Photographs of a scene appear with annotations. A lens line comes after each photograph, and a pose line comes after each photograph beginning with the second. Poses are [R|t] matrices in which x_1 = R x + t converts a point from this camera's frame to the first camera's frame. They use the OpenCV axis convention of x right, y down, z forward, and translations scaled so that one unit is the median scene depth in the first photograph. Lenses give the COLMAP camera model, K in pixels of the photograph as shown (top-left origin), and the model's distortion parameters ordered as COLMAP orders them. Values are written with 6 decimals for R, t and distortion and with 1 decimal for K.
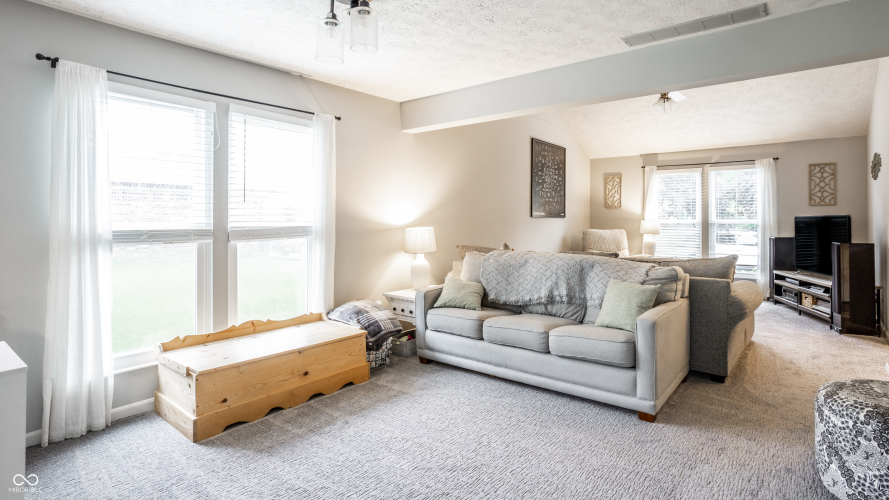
lens RADIAL K [[451.7, 0, 458.4], [0, 451.7, 215.8], [0, 0, 1]] dist [-0.062052, 0.038910]
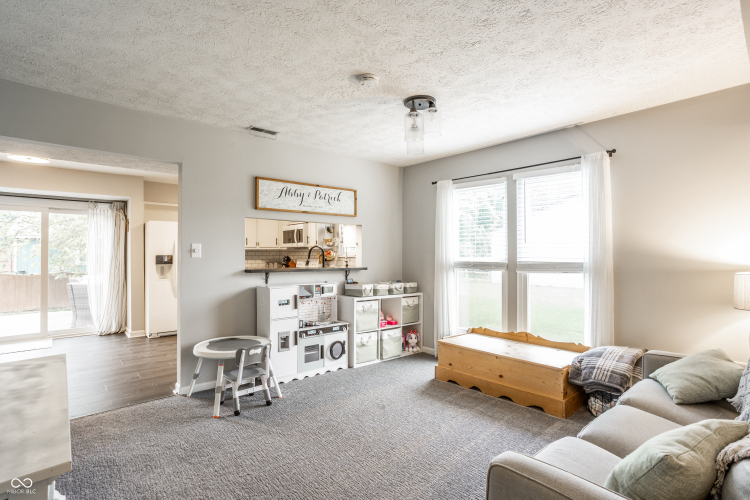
lens RADIAL K [[368.5, 0, 376.0], [0, 368.5, 257.4], [0, 0, 1]] dist [-0.057227, 0.029433]
pose [[-0.186386, 0.005277, -0.982462, 0.603227], [0.001688, 0.999986, 0.005051, 0.005278], [0.982475, -0.000717, -0.186392, 0.678163]]
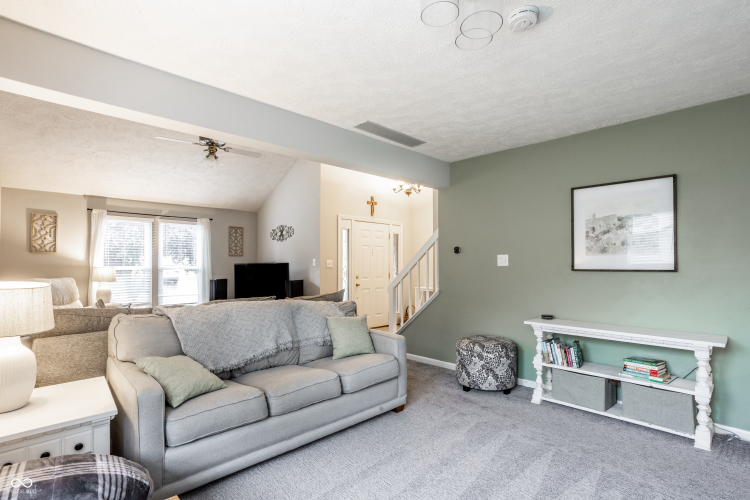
lens RADIAL K [[368.5, 0, 376.0], [0, 368.5, 257.4], [0, 0, 1]] dist [-0.057227, 0.029433]
pose [[0.126976, 0.020625, 0.991691, -0.514247], [-0.004138, 0.999786, -0.020264, 0.005878], [-0.991897, -0.001531, 0.127034, 0.666100]]
